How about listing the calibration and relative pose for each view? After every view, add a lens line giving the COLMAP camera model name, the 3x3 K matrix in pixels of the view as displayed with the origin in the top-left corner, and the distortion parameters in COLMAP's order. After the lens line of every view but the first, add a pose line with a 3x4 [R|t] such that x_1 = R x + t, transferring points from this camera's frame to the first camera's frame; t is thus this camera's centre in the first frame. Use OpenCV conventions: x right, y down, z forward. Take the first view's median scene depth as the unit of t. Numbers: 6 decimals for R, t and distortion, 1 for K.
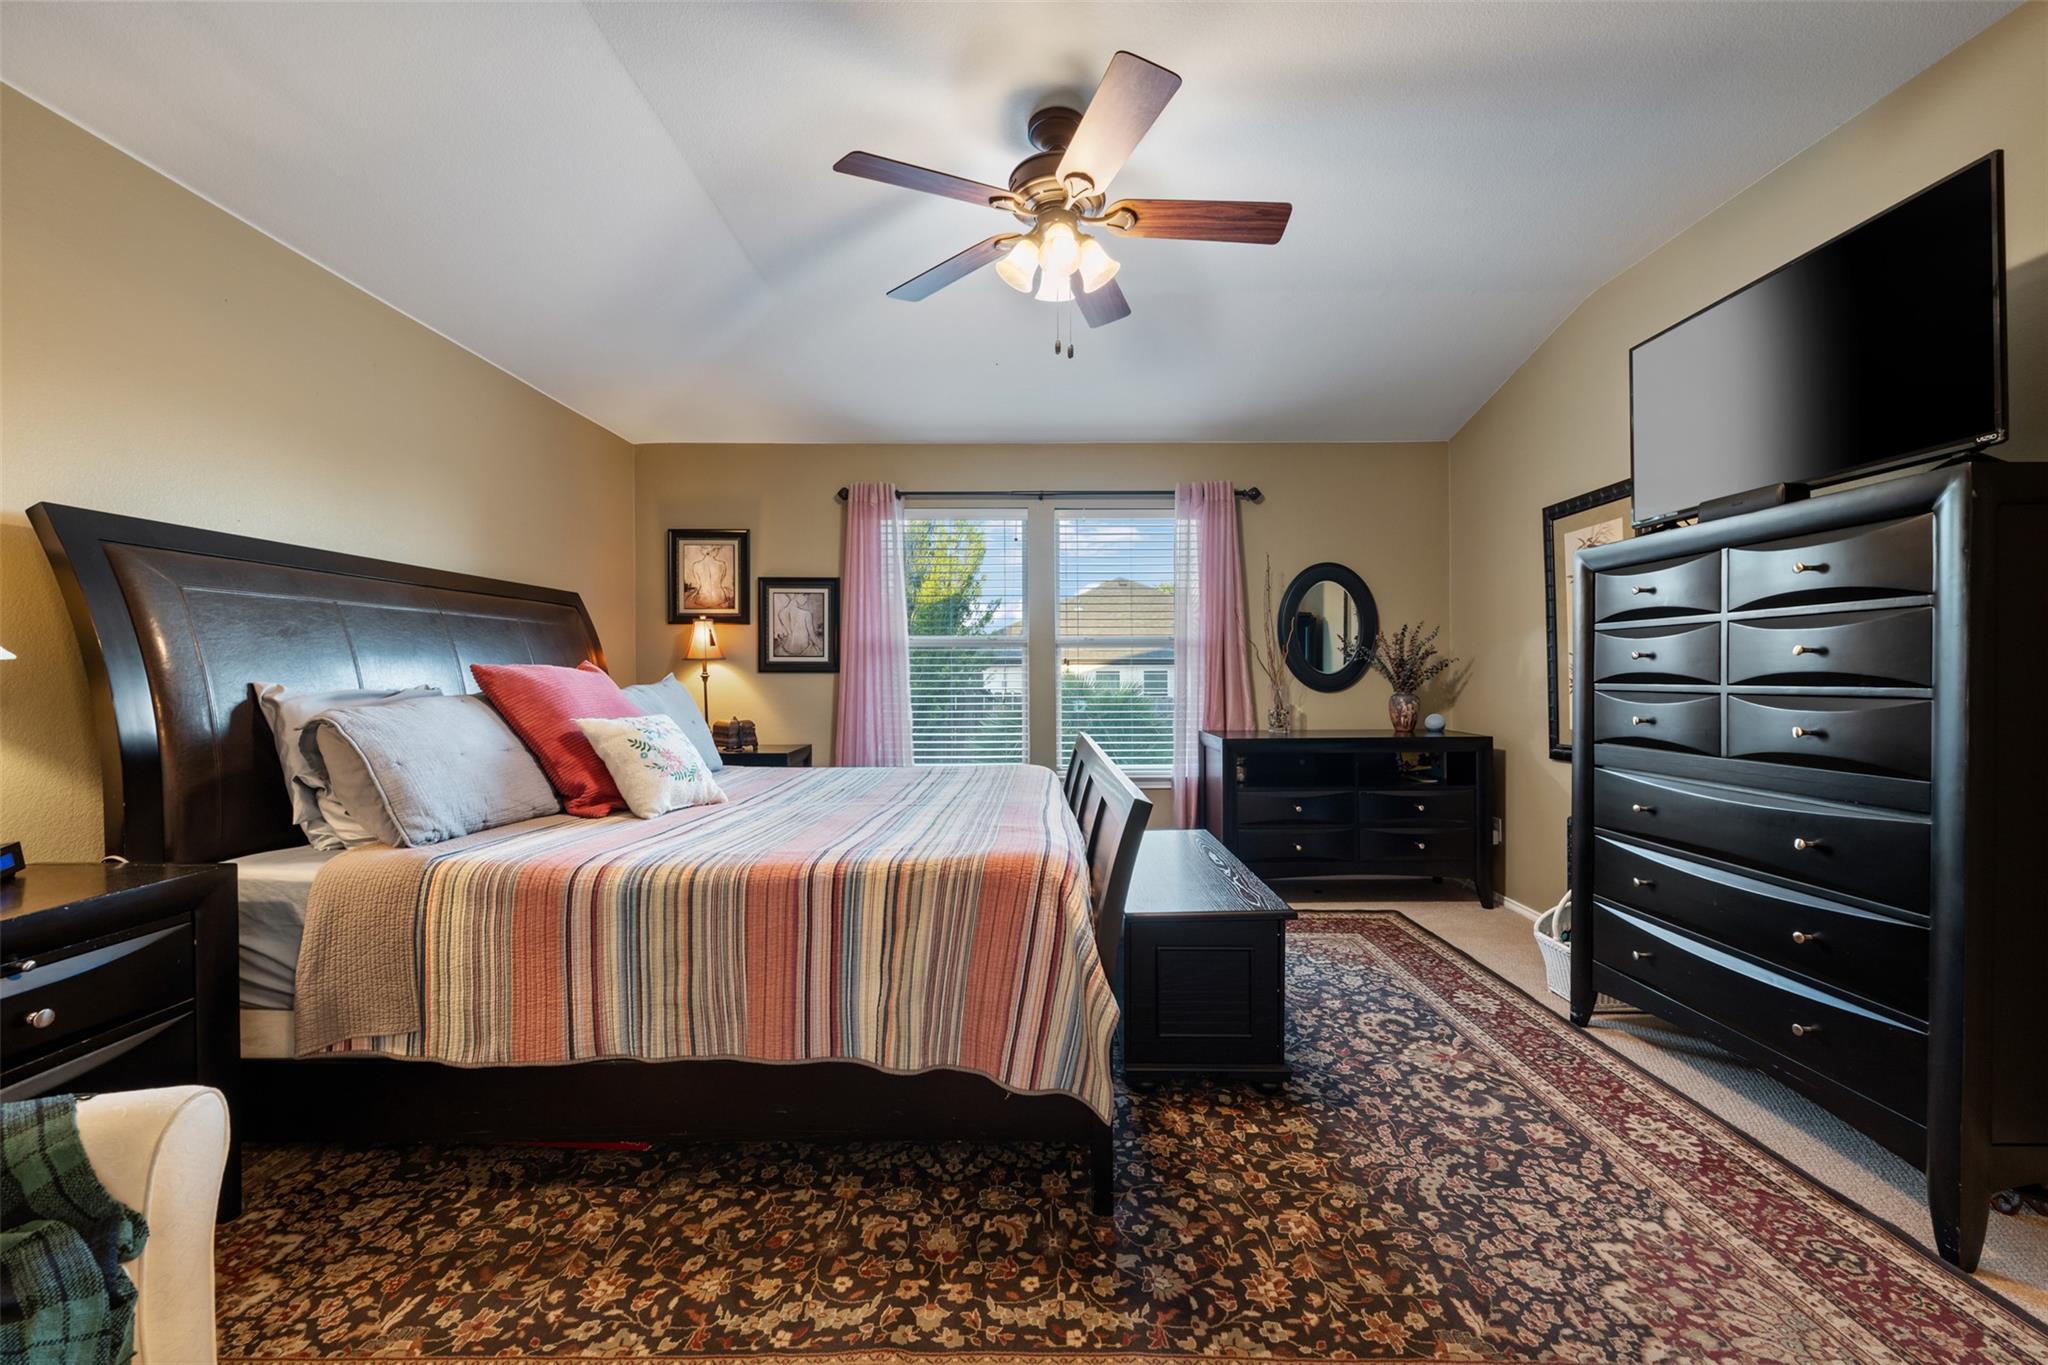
lens RADIAL K [[815.9, 0, 1018.3], [0, 815.9, 676.3], [0, 0, 1]] dist [-0.001386, 0.000757]
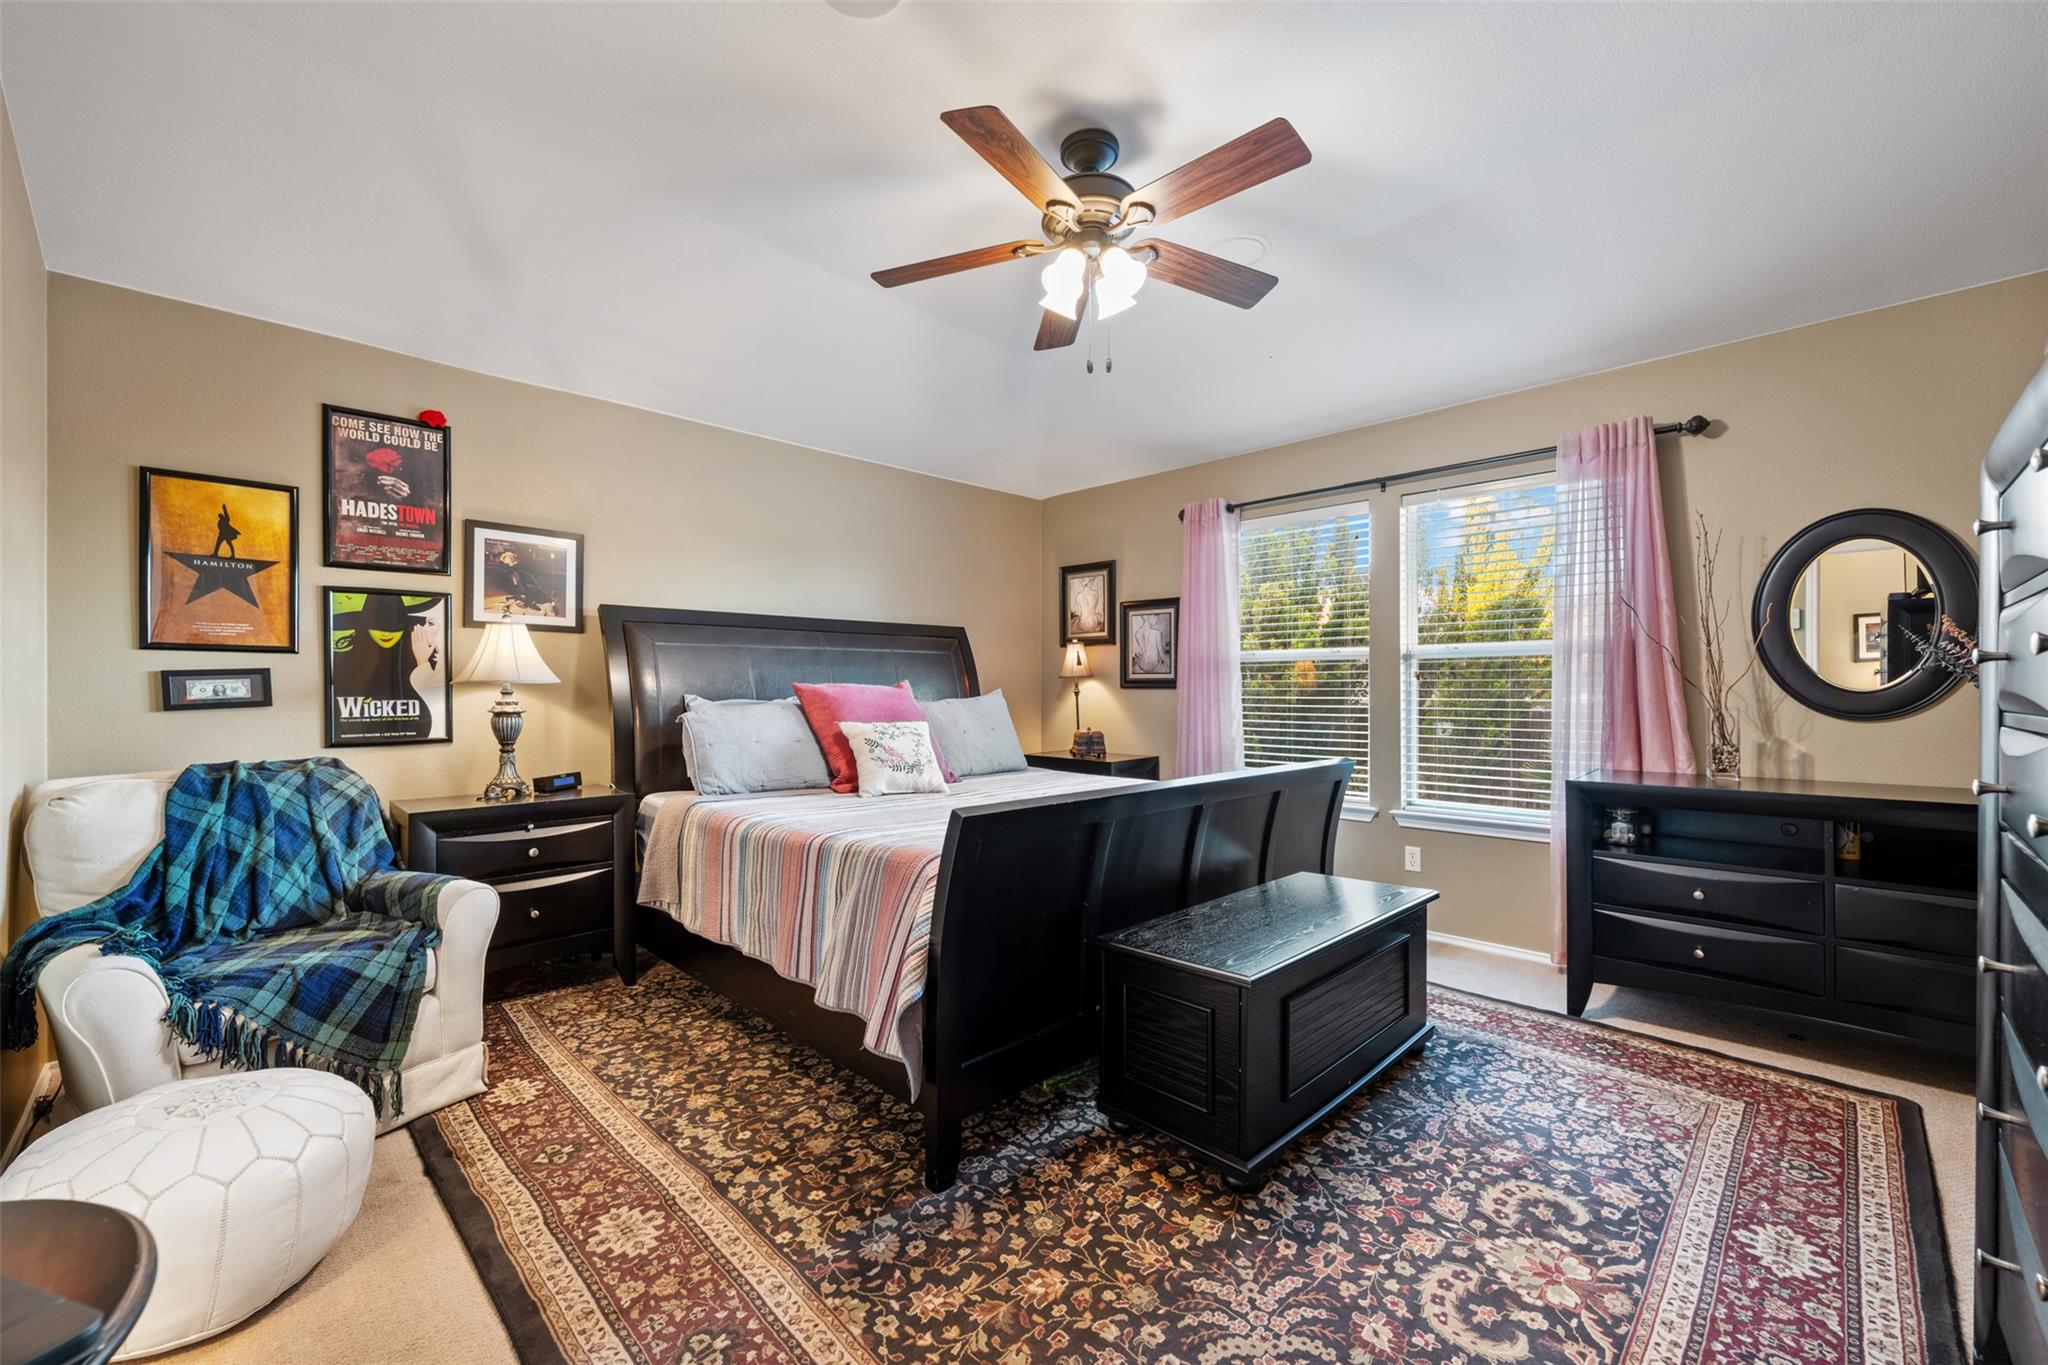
lens RADIAL K [[815.9, 0, 1012.5], [0, 815.9, 688.5], [0, 0, 1]] dist [-0.001386, 0.000757]
pose [[0.704581, 0.001118, -0.709623, 0.674544], [-0.002660, 0.999996, -0.001066, -0.005314], [0.709619, 0.002639, 0.704581, 0.218729]]
